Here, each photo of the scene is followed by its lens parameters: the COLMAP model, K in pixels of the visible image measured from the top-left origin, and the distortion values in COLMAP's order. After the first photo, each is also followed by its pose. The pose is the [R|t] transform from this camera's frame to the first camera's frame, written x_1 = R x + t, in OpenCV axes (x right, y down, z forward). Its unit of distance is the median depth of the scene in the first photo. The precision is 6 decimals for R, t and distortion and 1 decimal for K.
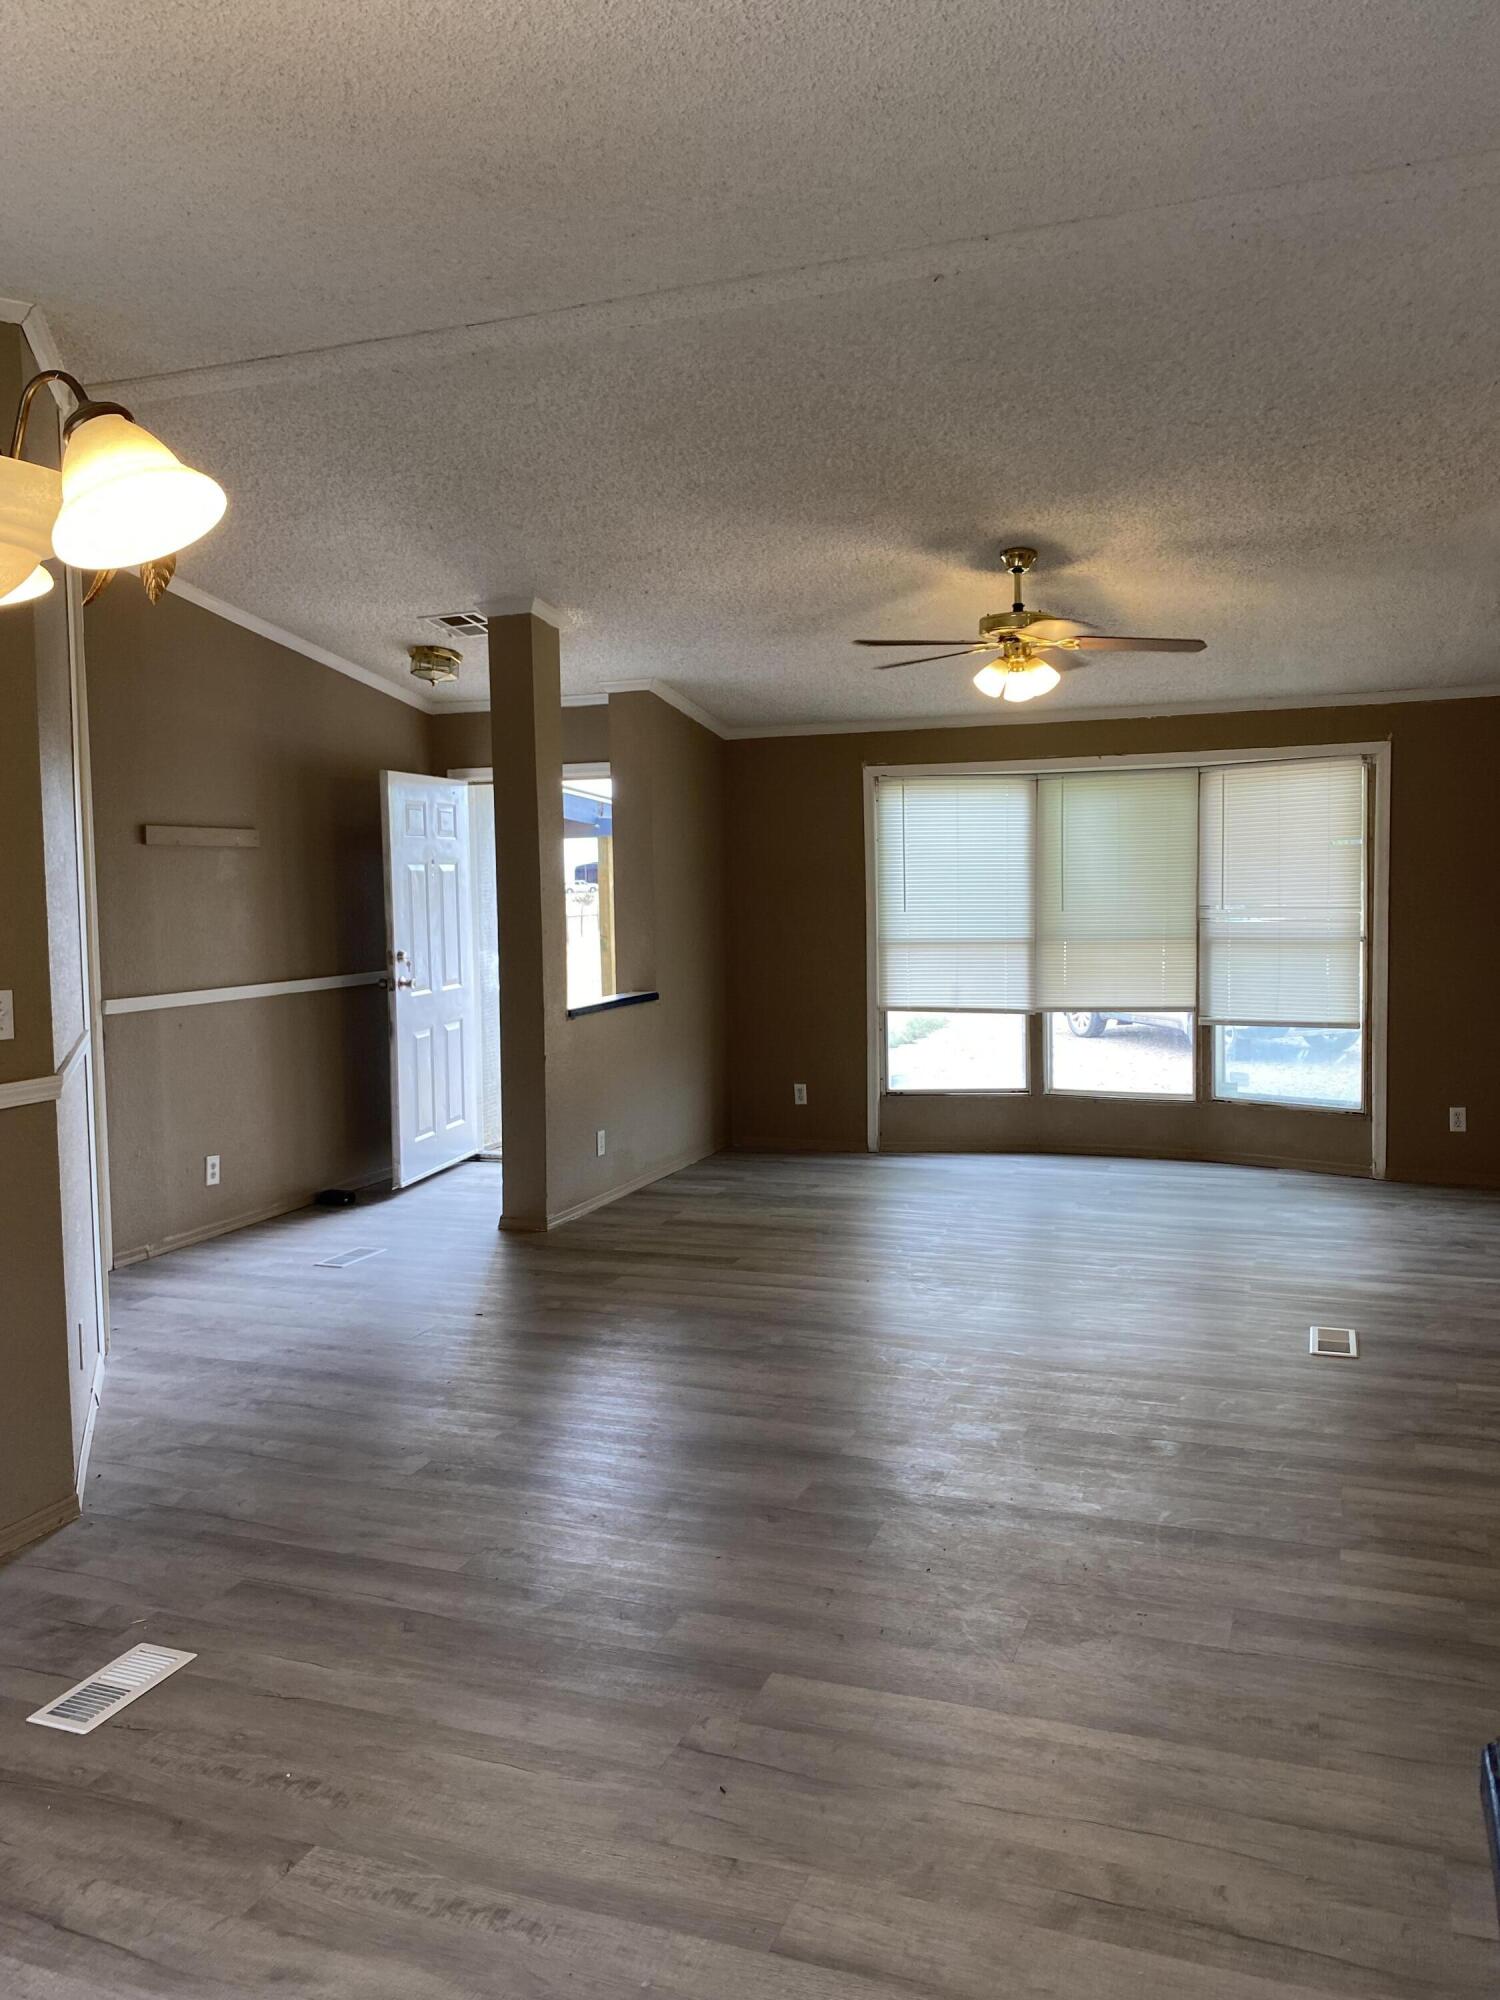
lens RADIAL K [[1526.0, 0, 745.4], [0, 1526.0, 1003.7], [0, 0, 1]] dist [0.043230, -0.056138]
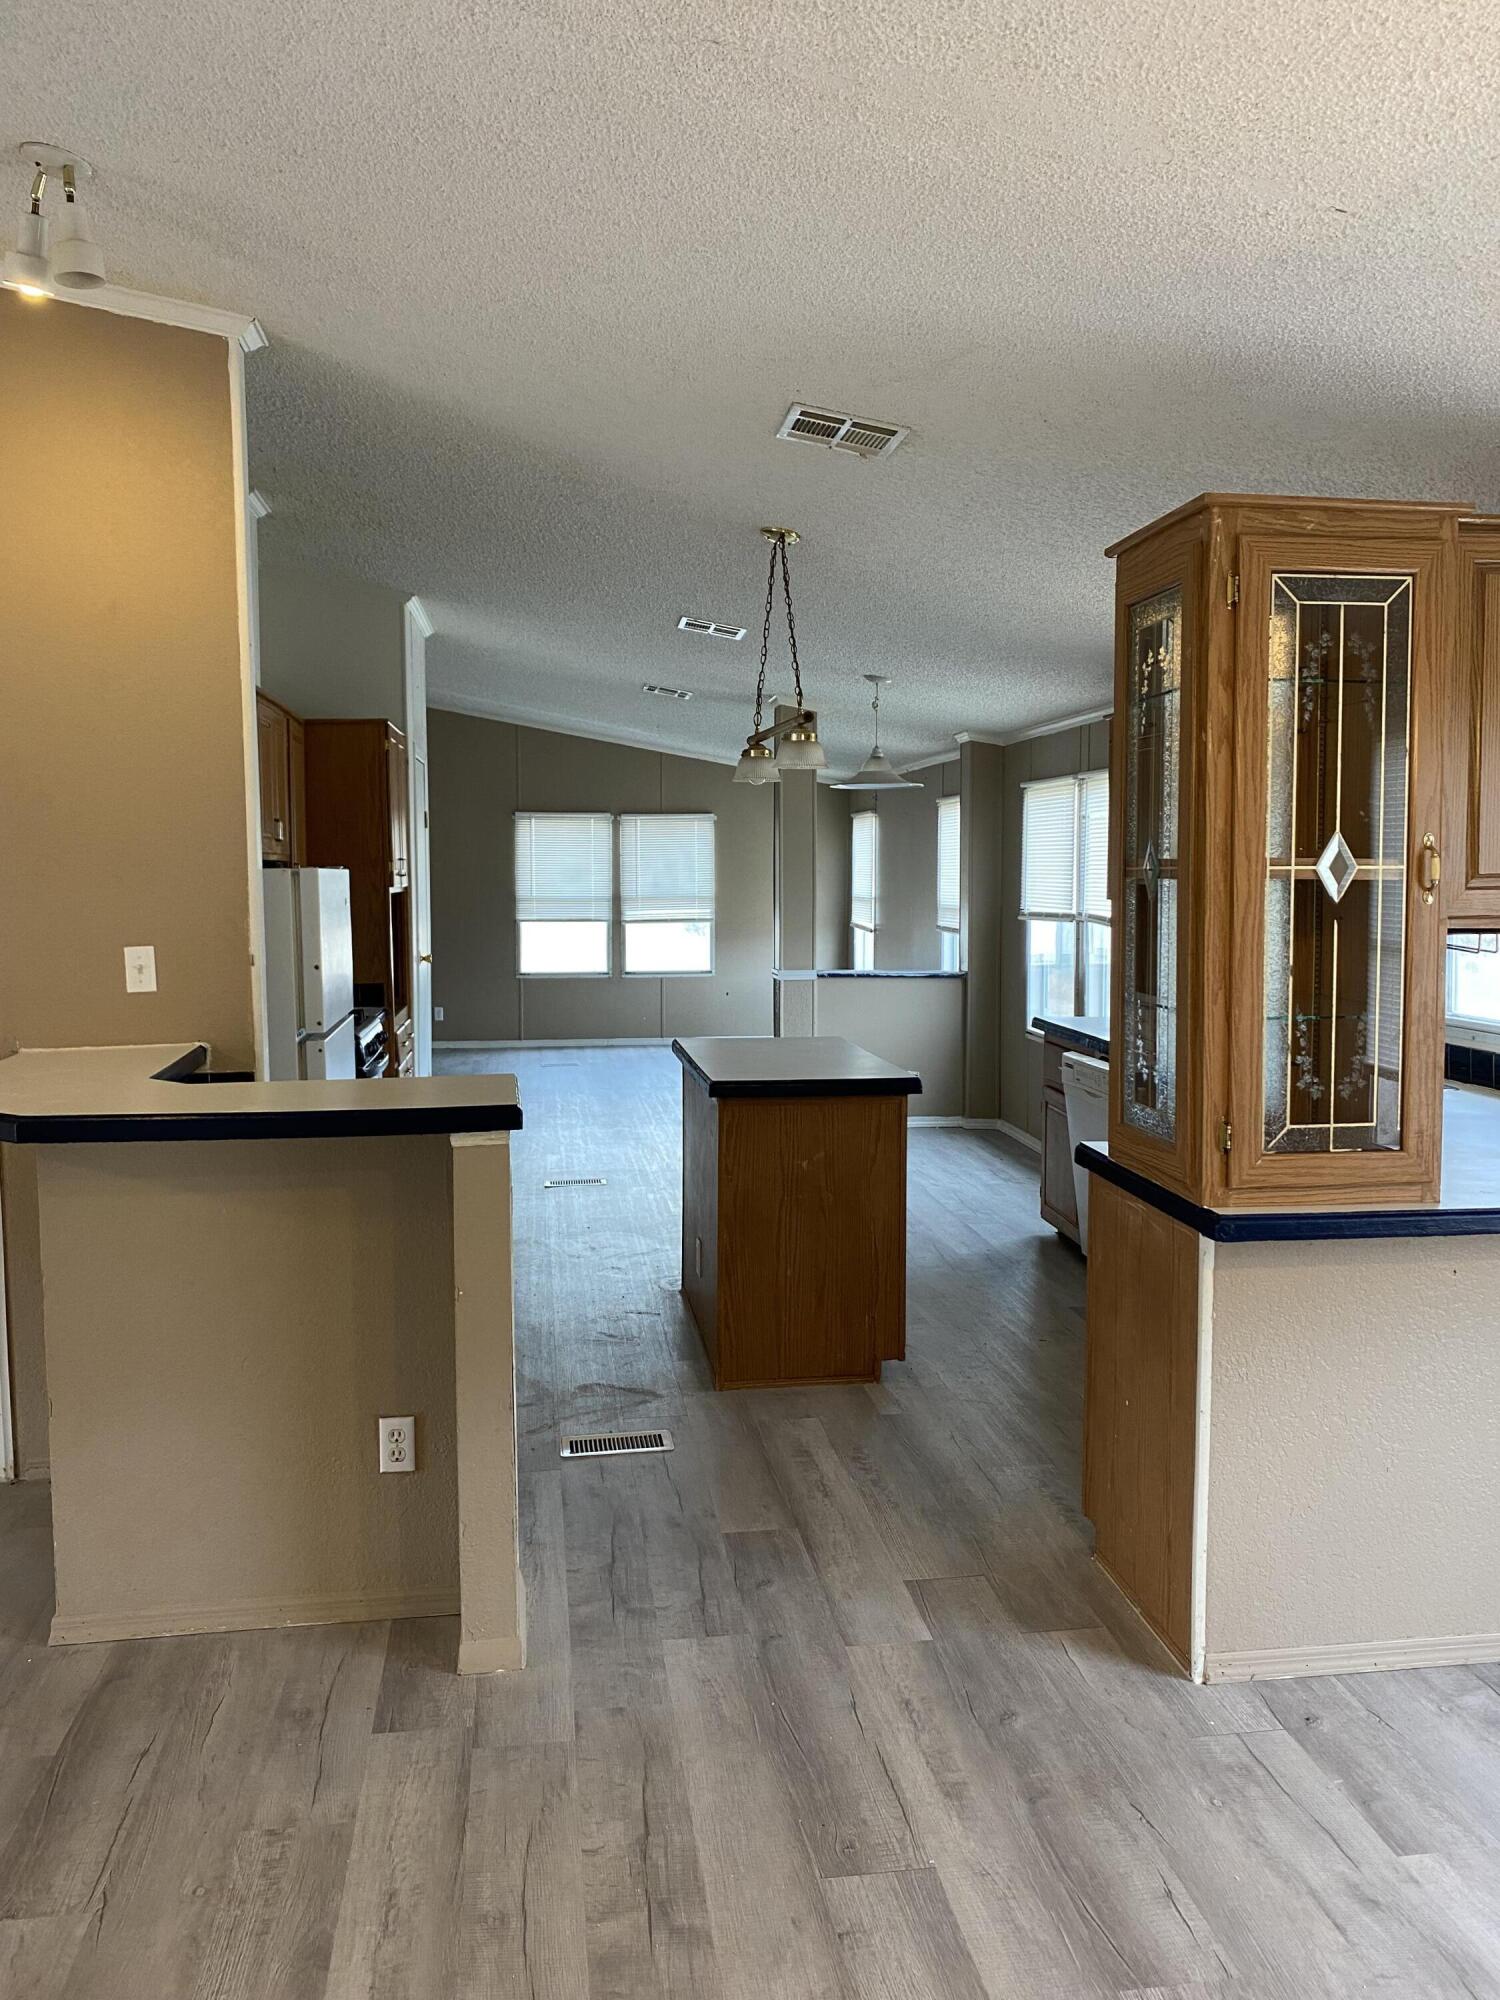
lens RADIAL K [[1526.0, 0, 759.4], [0, 1526.0, 971.6], [0, 0, 1]] dist [0.043230, -0.056138]
pose [[-0.492231, -0.039064, 0.869588, -0.278836], [0.086491, 0.991854, 0.093515, -0.048999], [-0.866157, 0.121242, -0.484842, 0.577474]]
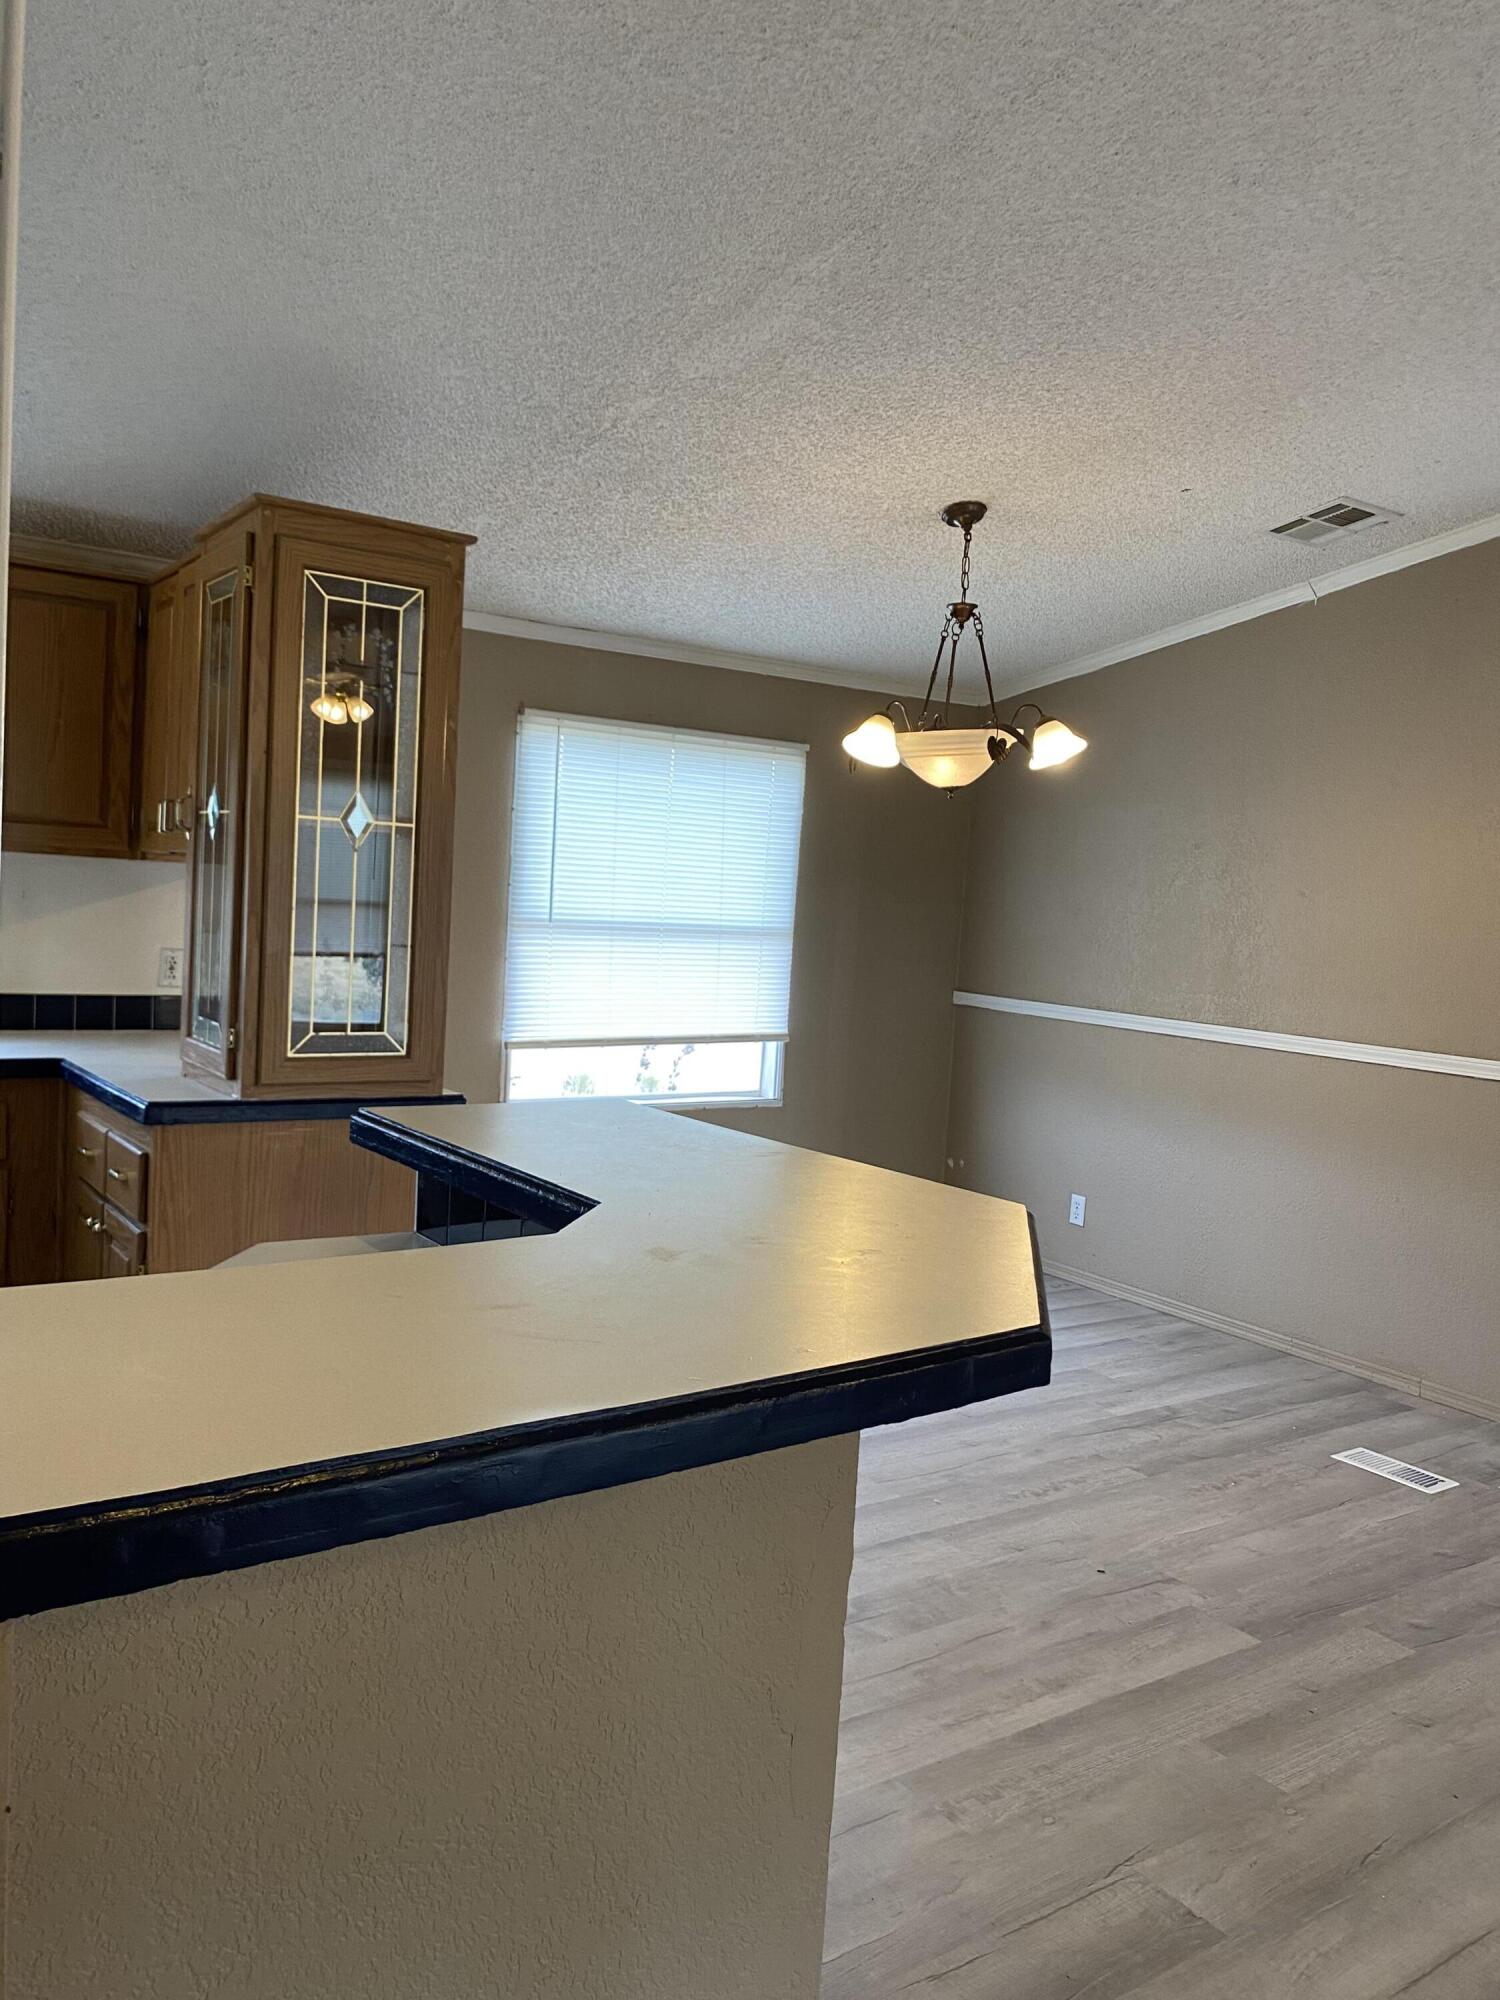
lens RADIAL K [[1526.0, 0, 763.1], [0, 1526.0, 1001.2], [0, 0, 1]] dist [0.043230, -0.056138]
pose [[-0.552134, 0.045019, -0.832539, 0.591054], [-0.121433, 0.983552, 0.133718, -0.054404], [0.824865, 0.174927, -0.537586, 0.669194]]
